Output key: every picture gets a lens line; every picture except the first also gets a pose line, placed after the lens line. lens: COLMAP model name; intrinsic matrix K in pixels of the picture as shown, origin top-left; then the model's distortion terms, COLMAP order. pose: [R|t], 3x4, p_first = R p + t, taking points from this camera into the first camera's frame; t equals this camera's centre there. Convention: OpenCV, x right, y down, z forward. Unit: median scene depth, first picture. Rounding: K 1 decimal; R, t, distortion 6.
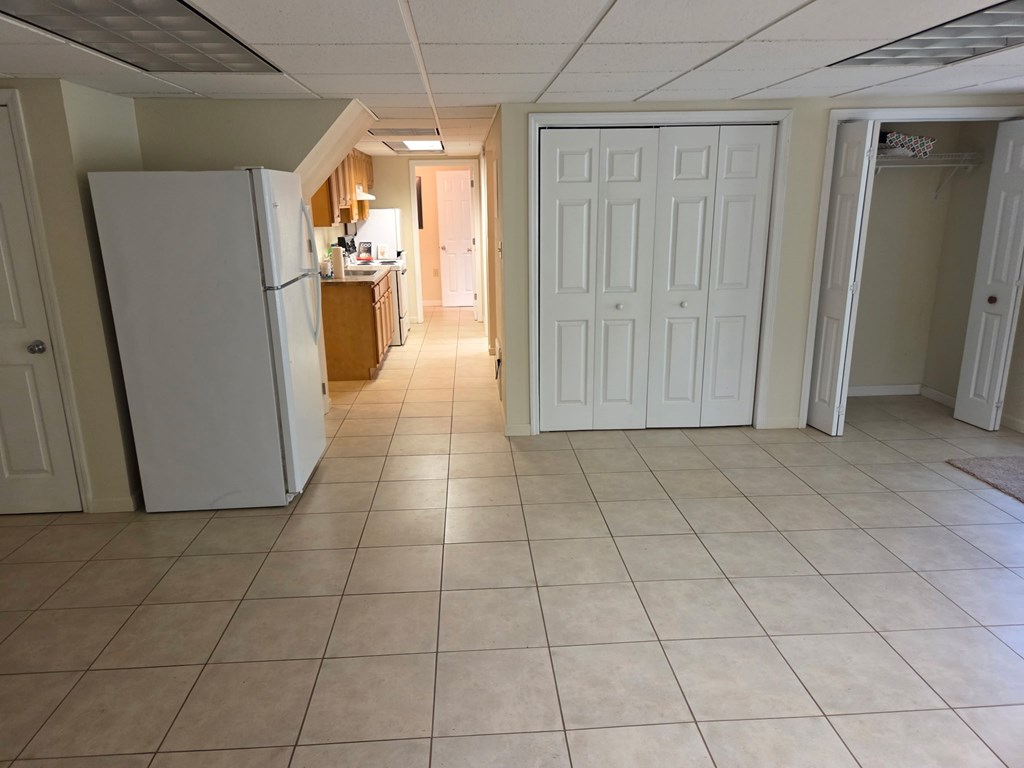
lens RADIAL K [[681.7, 0, 505.9], [0, 681.7, 377.9], [0, 0, 1]] dist [0.020818, -0.011753]
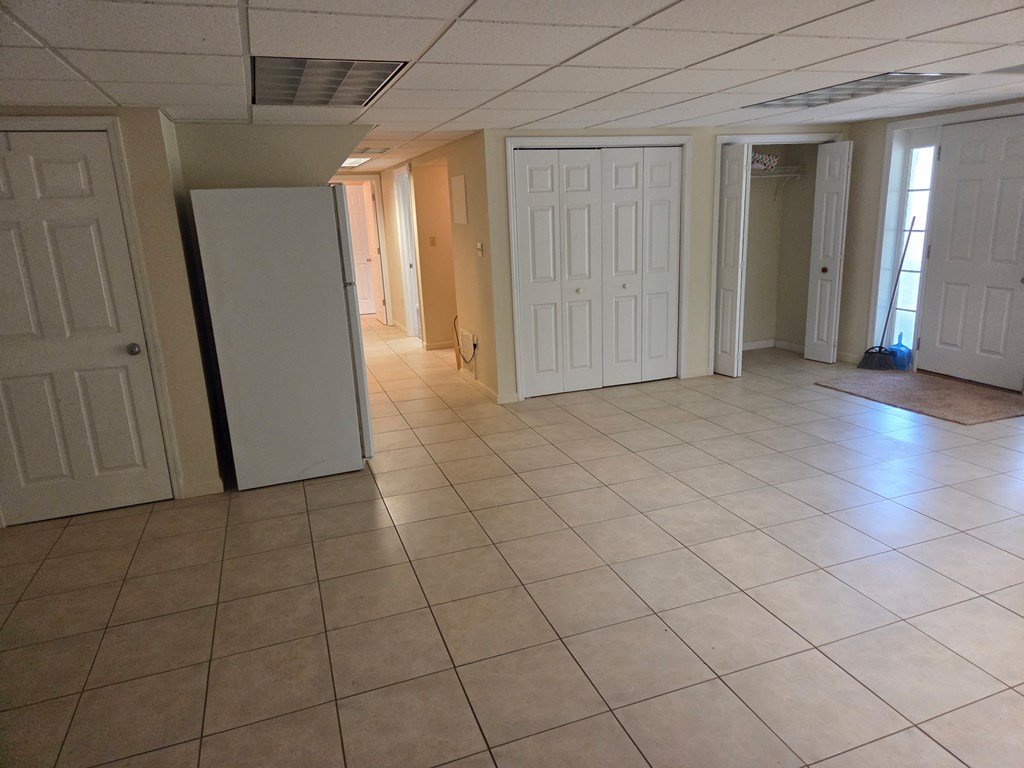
lens RADIAL K [[681.7, 0, 514.8], [0, 681.7, 388.1], [0, 0, 1]] dist [0.020818, -0.011753]
pose [[0.955671, -0.098183, 0.277583, -0.327930], [0.100583, 0.994913, 0.005619, 0.057713], [-0.276722, 0.022550, 0.960685, -0.177487]]
